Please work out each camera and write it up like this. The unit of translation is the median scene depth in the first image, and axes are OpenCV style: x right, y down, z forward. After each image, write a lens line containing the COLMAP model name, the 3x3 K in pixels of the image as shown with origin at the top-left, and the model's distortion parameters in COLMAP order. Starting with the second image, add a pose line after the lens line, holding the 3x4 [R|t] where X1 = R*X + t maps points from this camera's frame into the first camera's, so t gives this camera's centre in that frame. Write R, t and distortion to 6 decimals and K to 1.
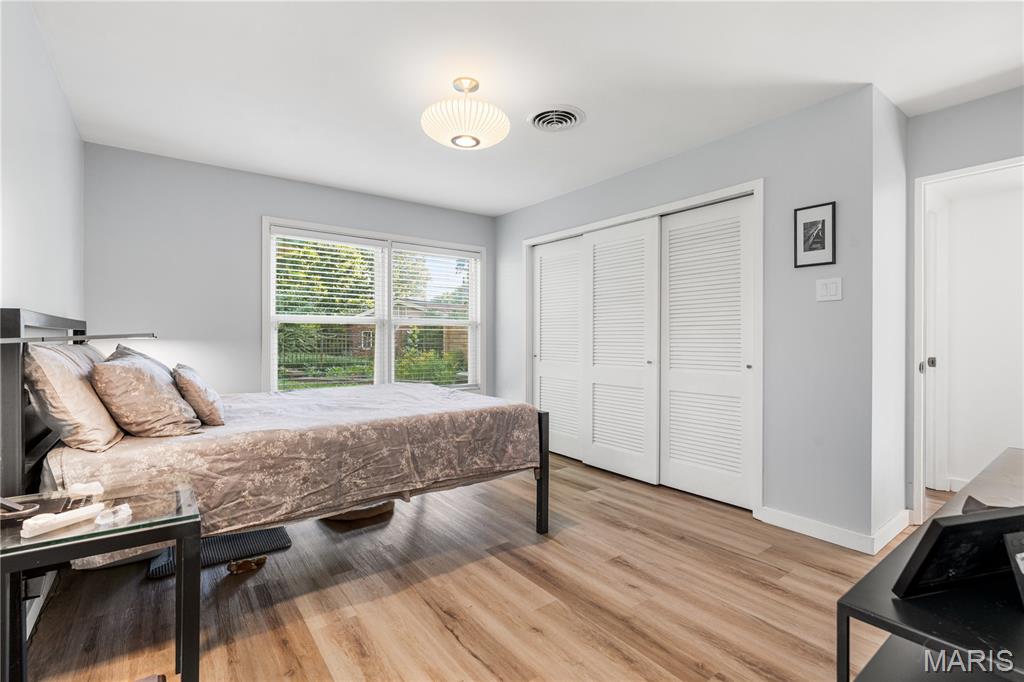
lens RADIAL K [[465.3, 0, 514.2], [0, 465.3, 347.6], [0, 0, 1]] dist [-0.001864, 0.000188]
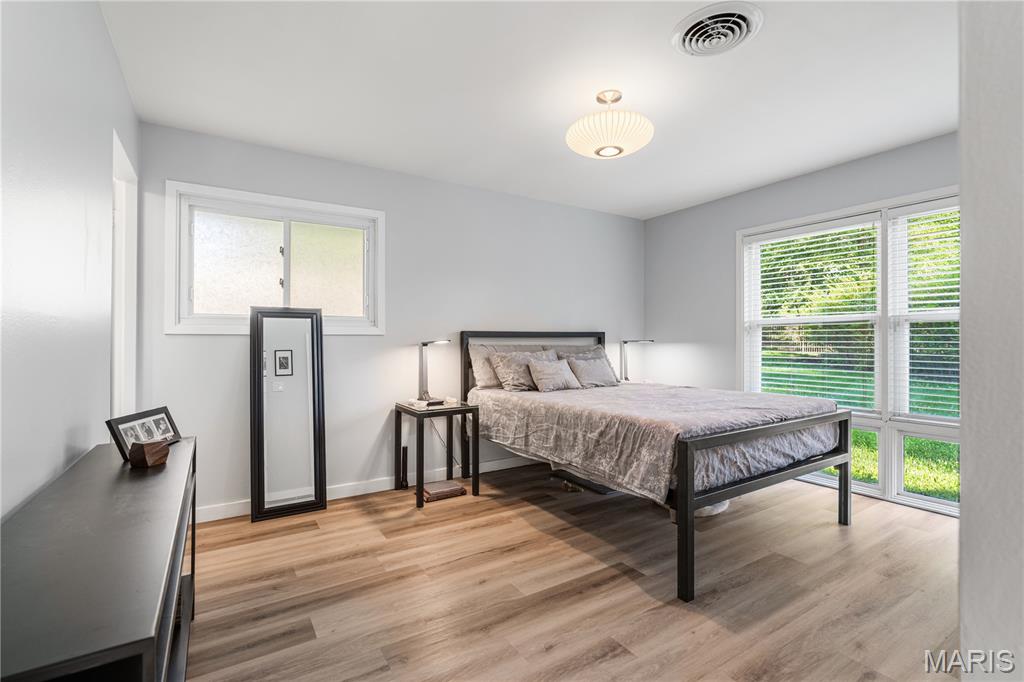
lens RADIAL K [[465.3, 0, 514.2], [0, 465.3, 347.6], [0, 0, 1]] dist [-0.001864, 0.000188]
pose [[-0.075973, 0.011463, -0.997044, 1.070381], [-0.018352, 0.999748, 0.012892, -0.019030], [0.996941, 0.019277, -0.075744, 0.999442]]
